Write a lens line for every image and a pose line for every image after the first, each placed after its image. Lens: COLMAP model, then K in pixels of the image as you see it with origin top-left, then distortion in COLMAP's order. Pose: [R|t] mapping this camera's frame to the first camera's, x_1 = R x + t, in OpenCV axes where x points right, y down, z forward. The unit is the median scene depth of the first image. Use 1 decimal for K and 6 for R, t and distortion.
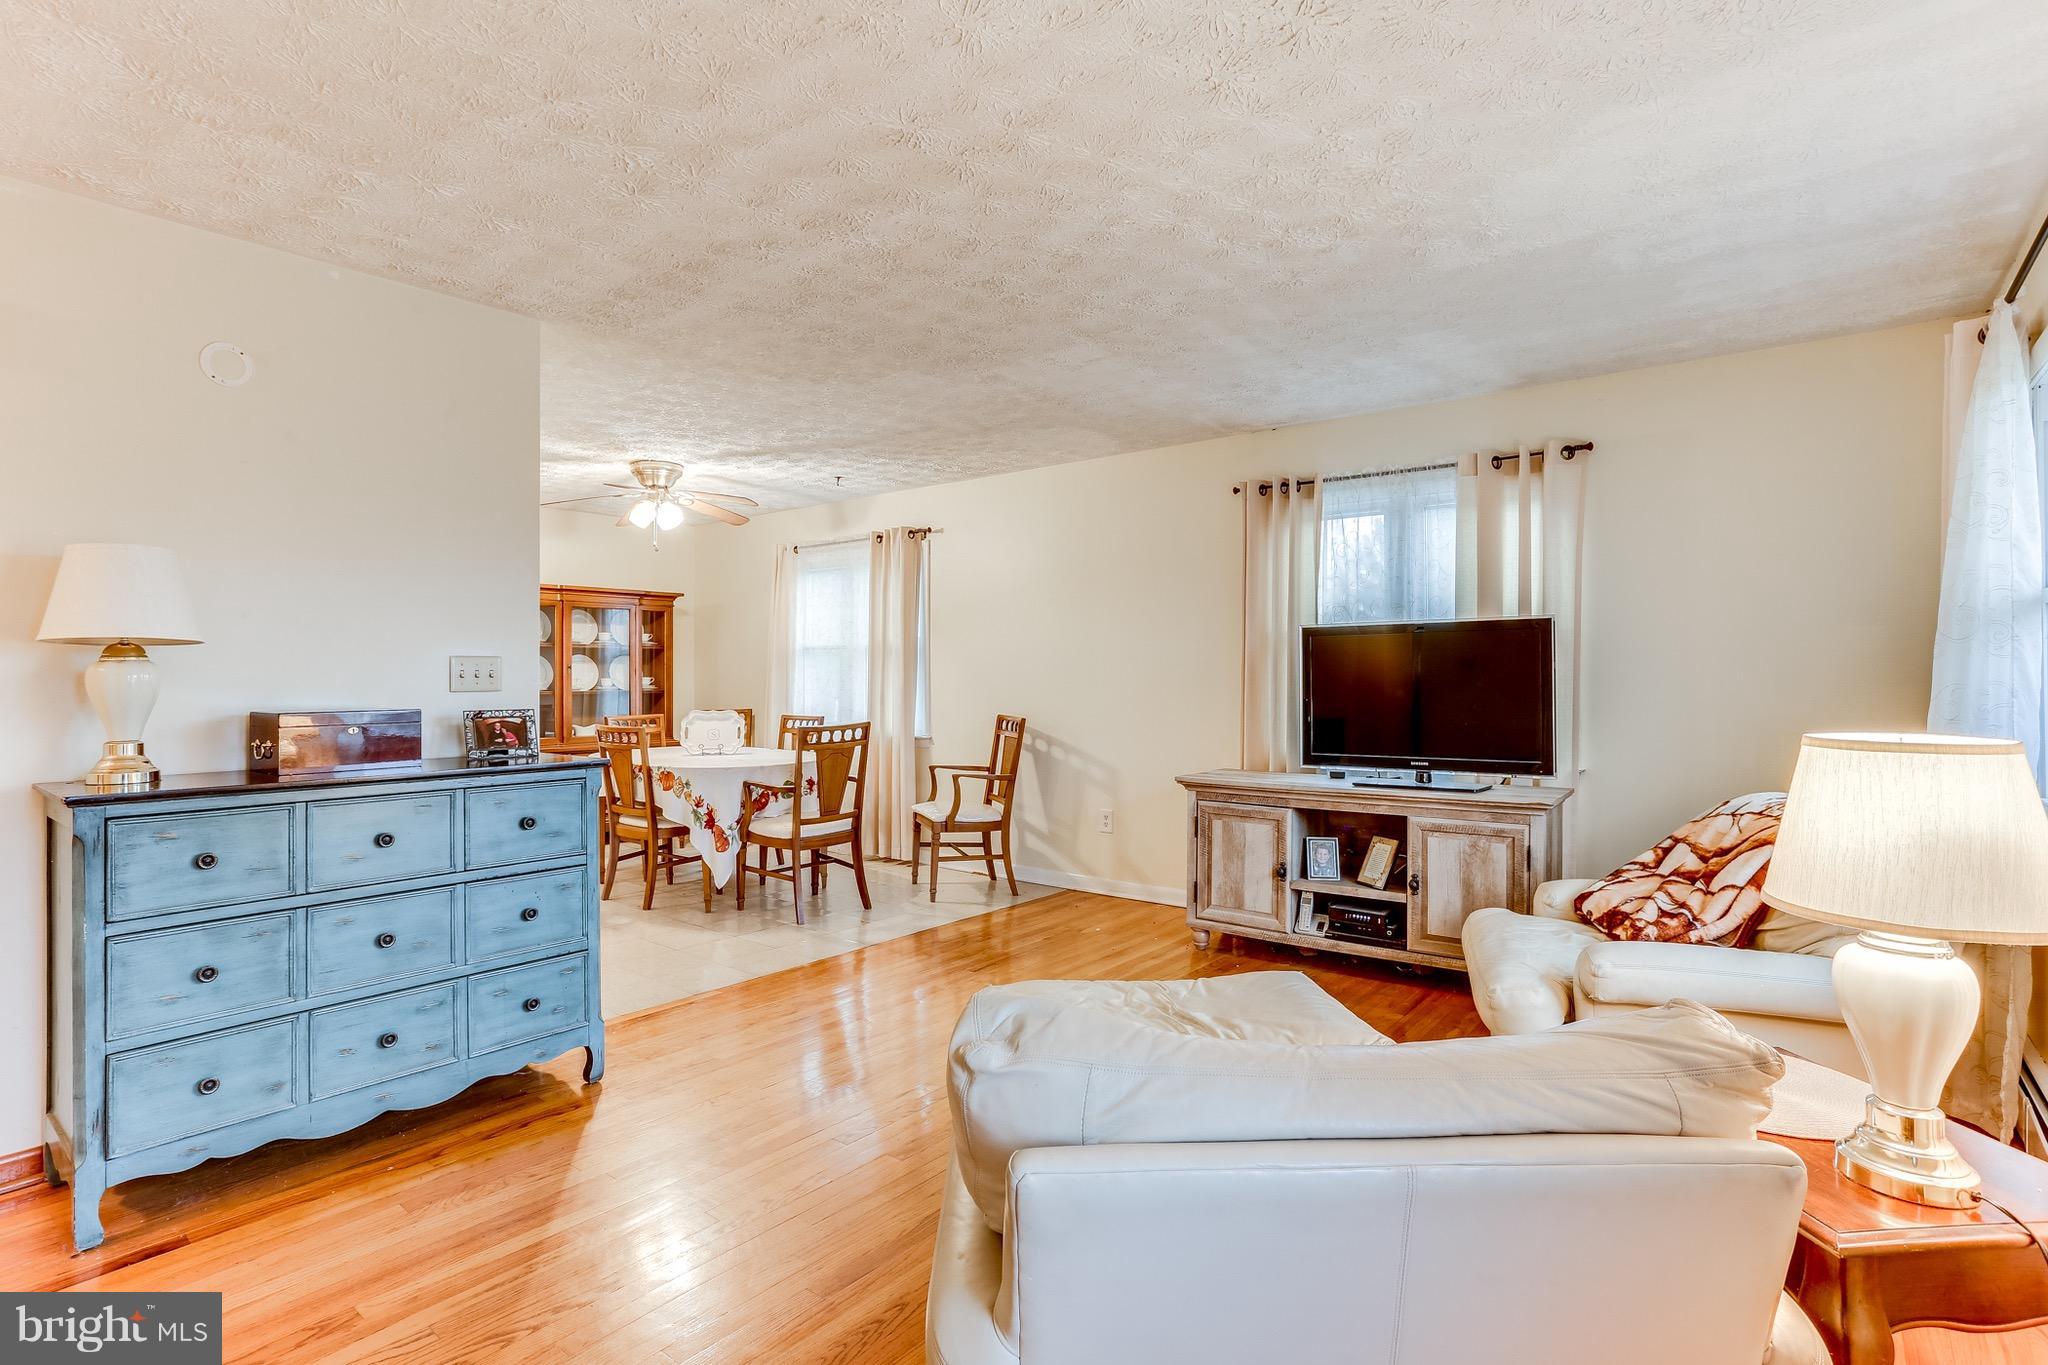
lens RADIAL K [[1012.5, 0, 1013.0], [0, 1012.5, 679.6], [0, 0, 1]] dist [-0.035029, 0.014787]
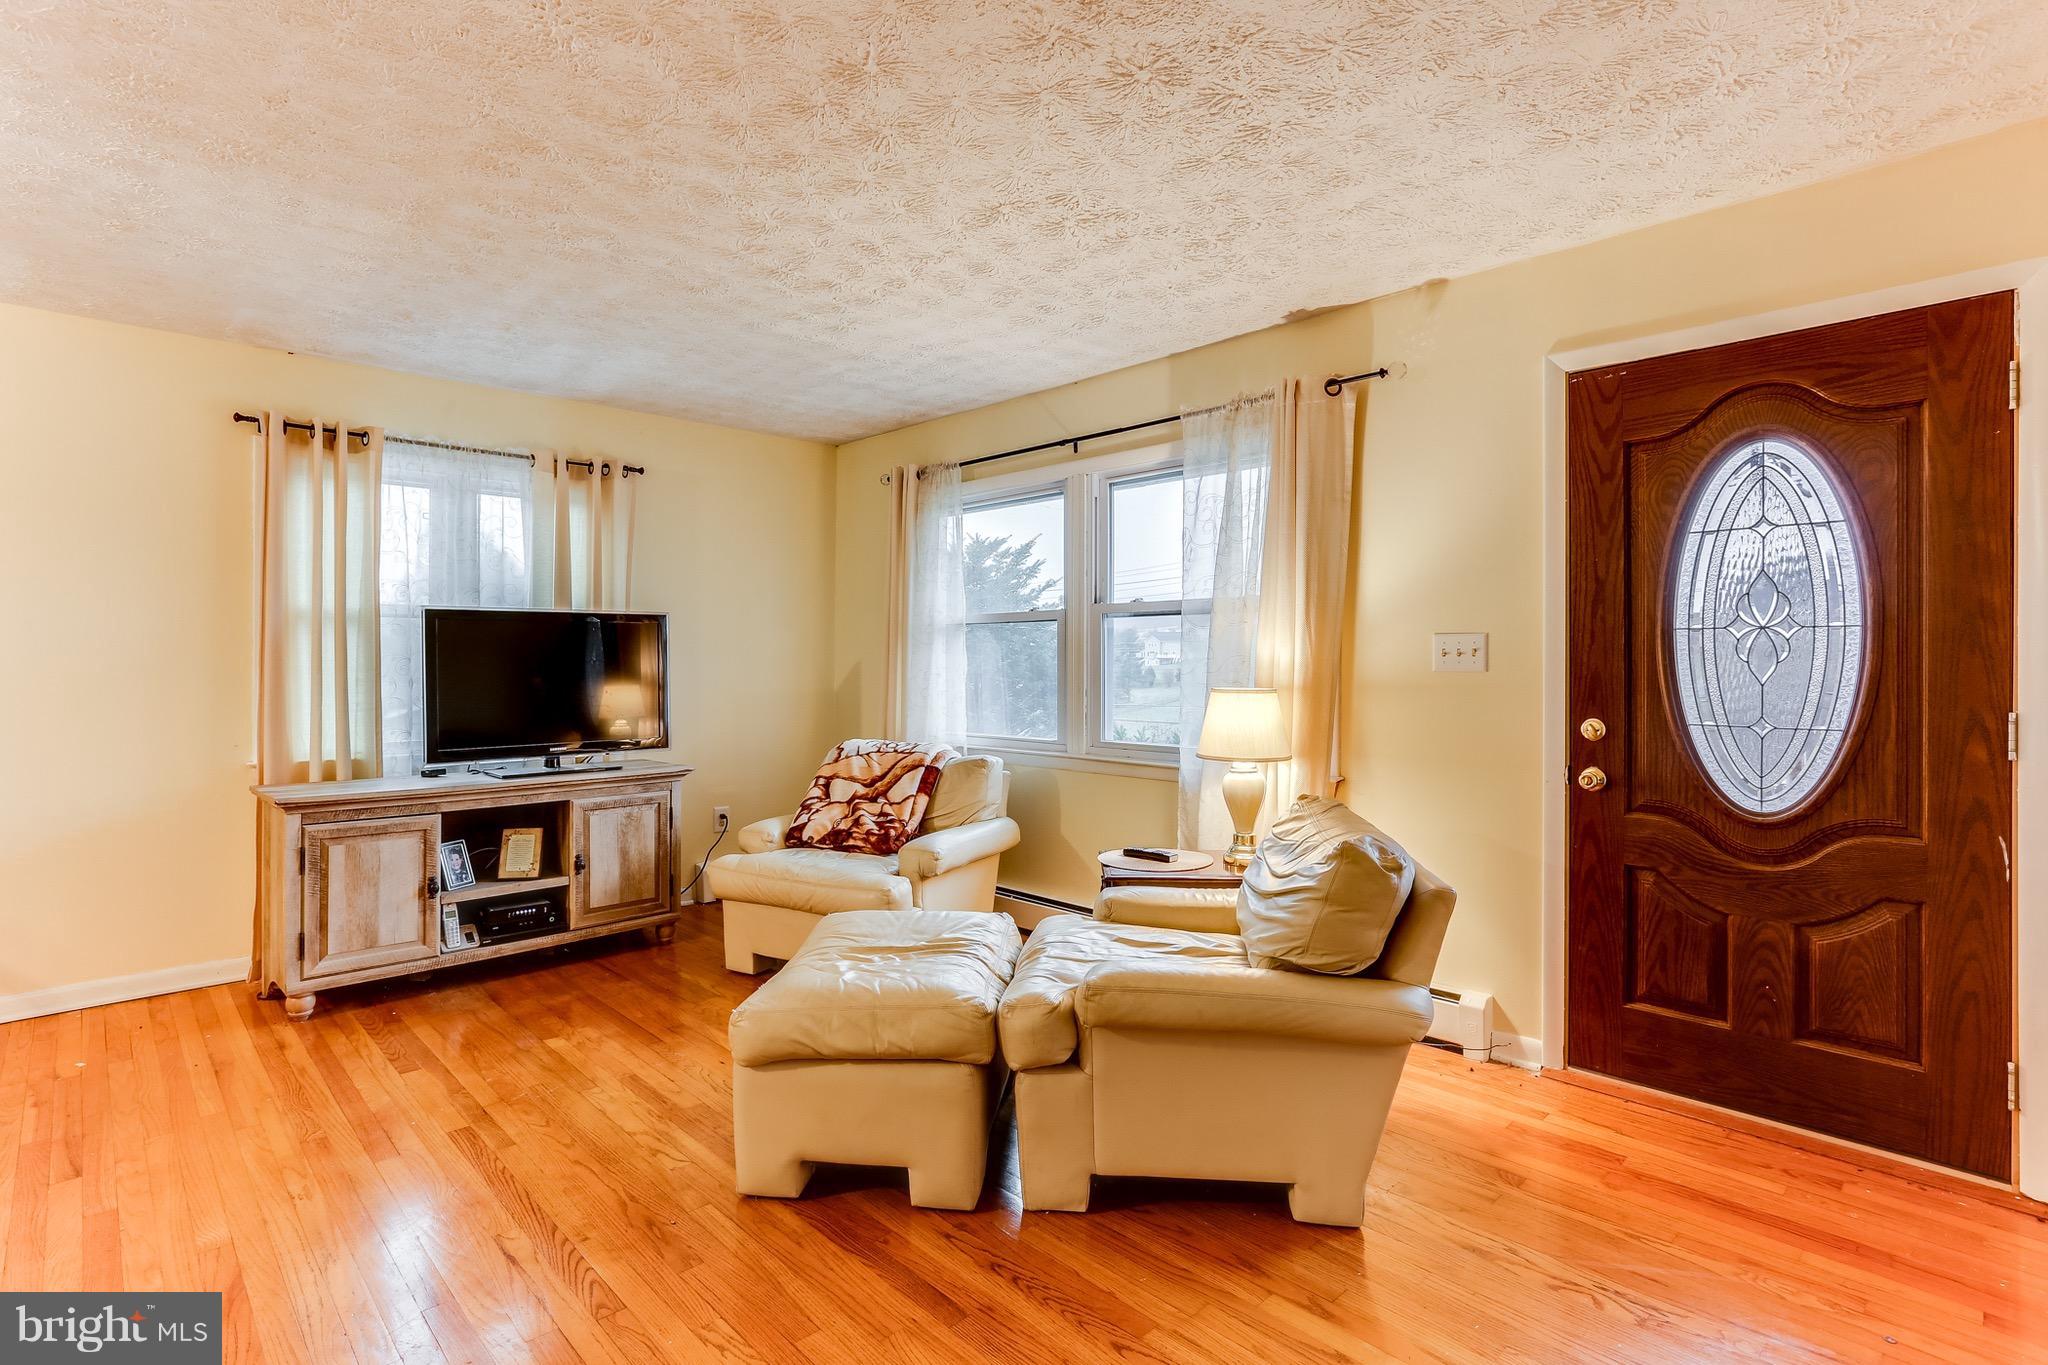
lens RADIAL K [[1012.5, 0, 1011.4], [0, 1012.5, 668.9], [0, 0, 1]] dist [-0.035029, 0.014787]
pose [[0.123305, -0.003791, 0.992362, -0.534293], [0.003600, 0.999988, 0.003373, 0.000104], [-0.992362, 0.003156, 0.123317, 0.398932]]
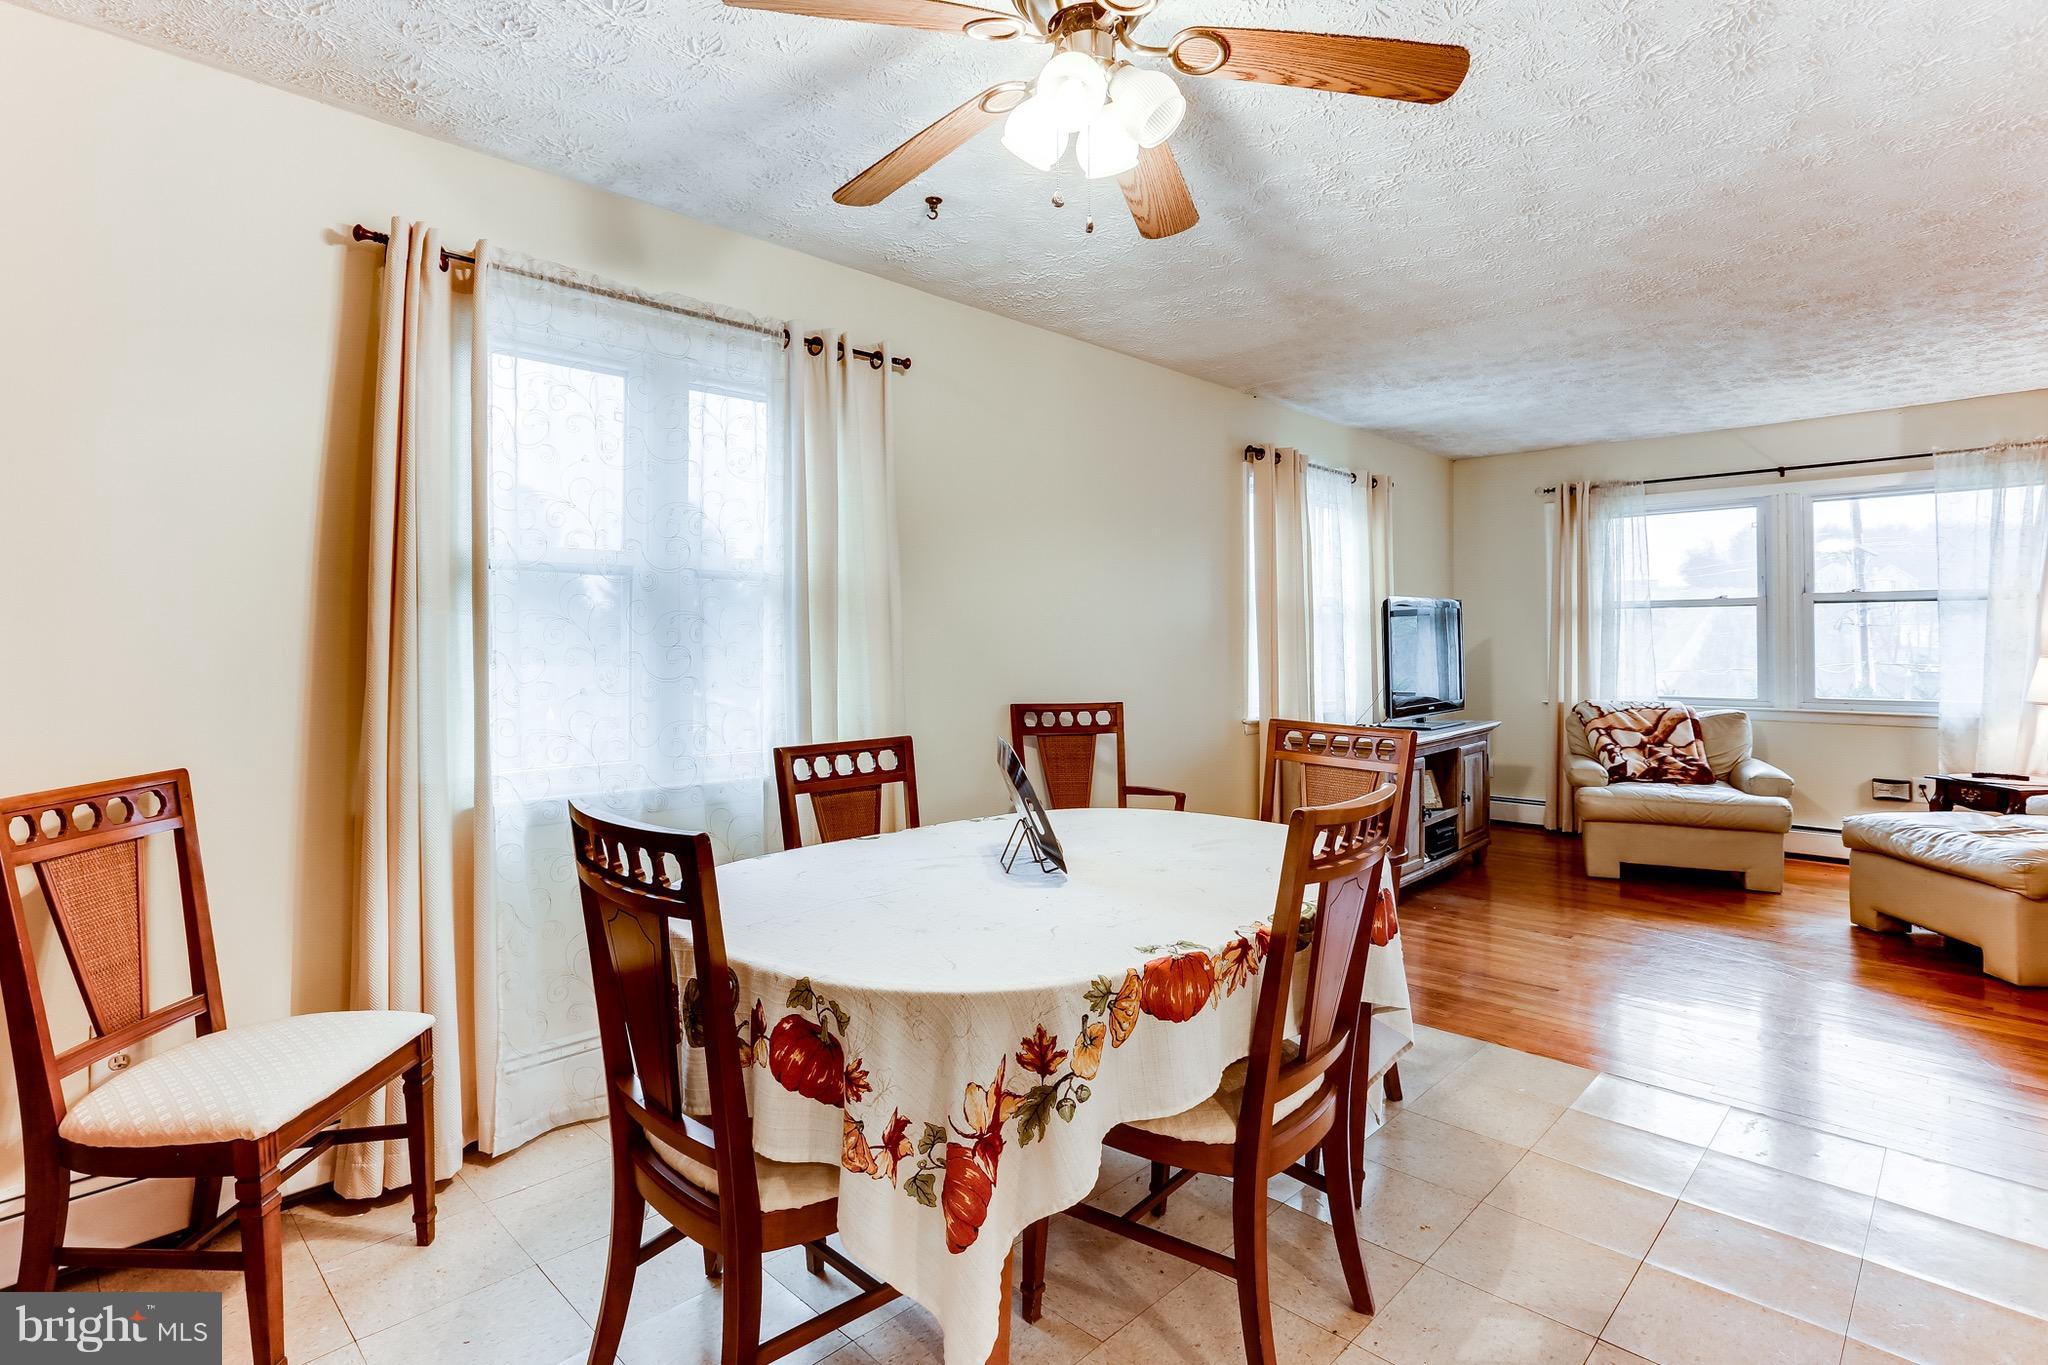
lens RADIAL K [[1012.5, 0, 998.8], [0, 1012.5, 632.7], [0, 0, 1]] dist [-0.035029, 0.014787]
pose [[0.081253, 0.004010, 0.996685, -0.908356], [0.008824, 0.999950, -0.004743, -0.012679], [-0.996654, 0.009180, 0.081213, 1.396364]]
